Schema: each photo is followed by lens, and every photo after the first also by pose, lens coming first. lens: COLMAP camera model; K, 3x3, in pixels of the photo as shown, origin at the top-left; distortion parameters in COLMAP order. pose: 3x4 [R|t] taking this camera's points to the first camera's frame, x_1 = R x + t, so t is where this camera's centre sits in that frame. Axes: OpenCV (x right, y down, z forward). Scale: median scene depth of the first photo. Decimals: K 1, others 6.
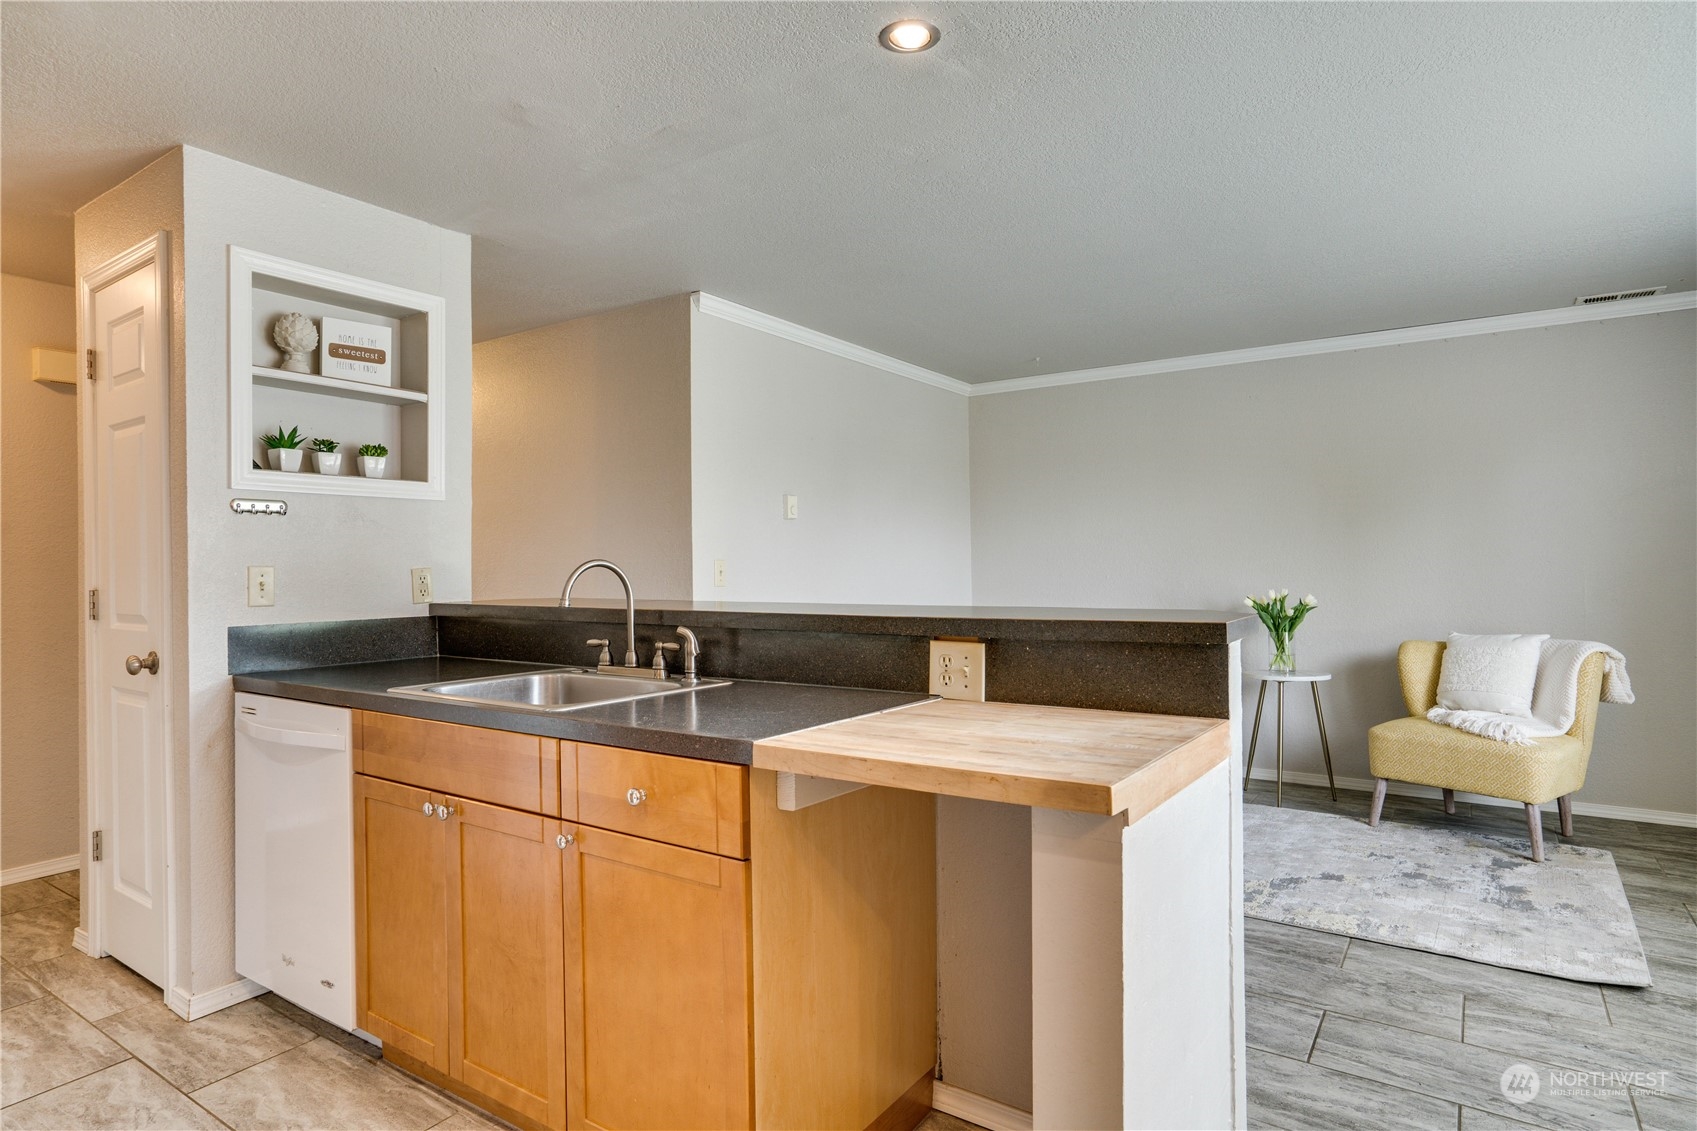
lens RADIAL K [[948.8, 0, 849.8], [0, 948.8, 551.8], [0, 0, 1]] dist [-0.001893, 0.016710]
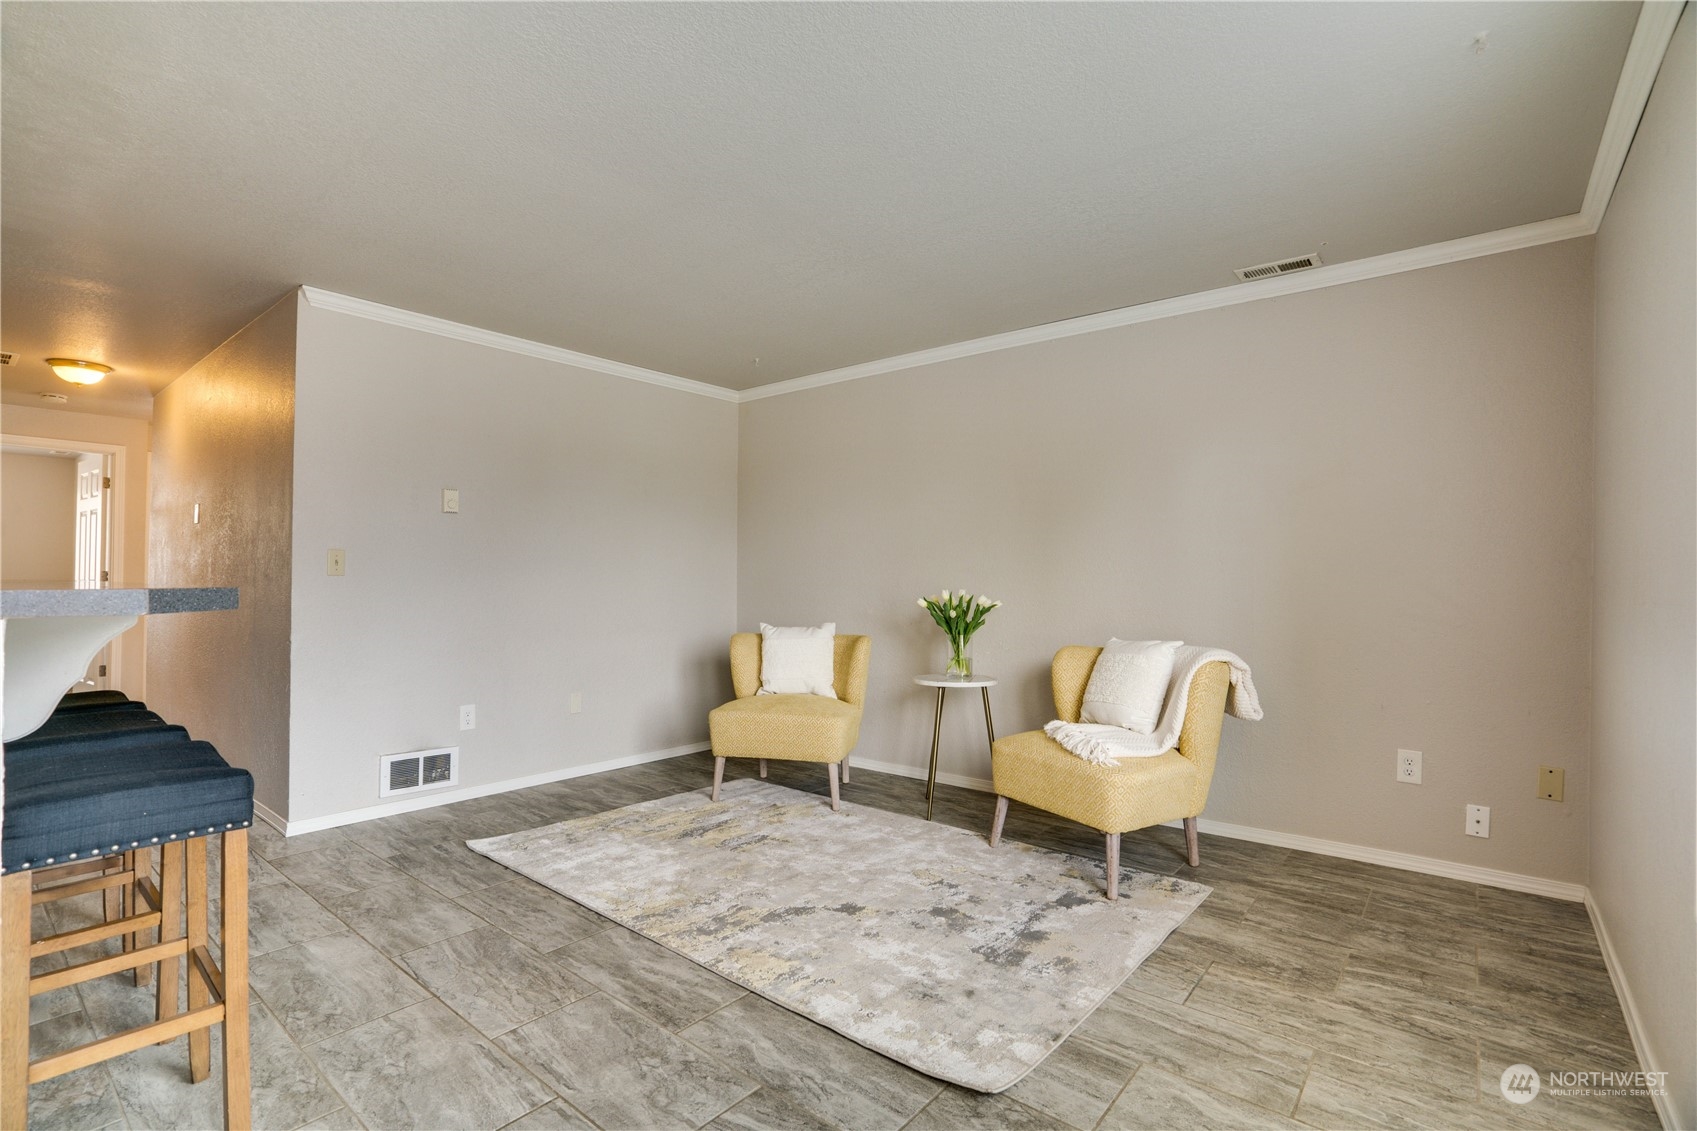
lens RADIAL K [[789.0, 0, 848.5], [0, 789.0, 565.5], [0, 0, 1]] dist [-0.040975, 0.000484]
pose [[0.994190, 0.010509, -0.107123, 0.540845], [-0.011147, 0.999923, -0.005360, 0.025791], [0.107059, 0.006523, 0.994231, 0.257091]]
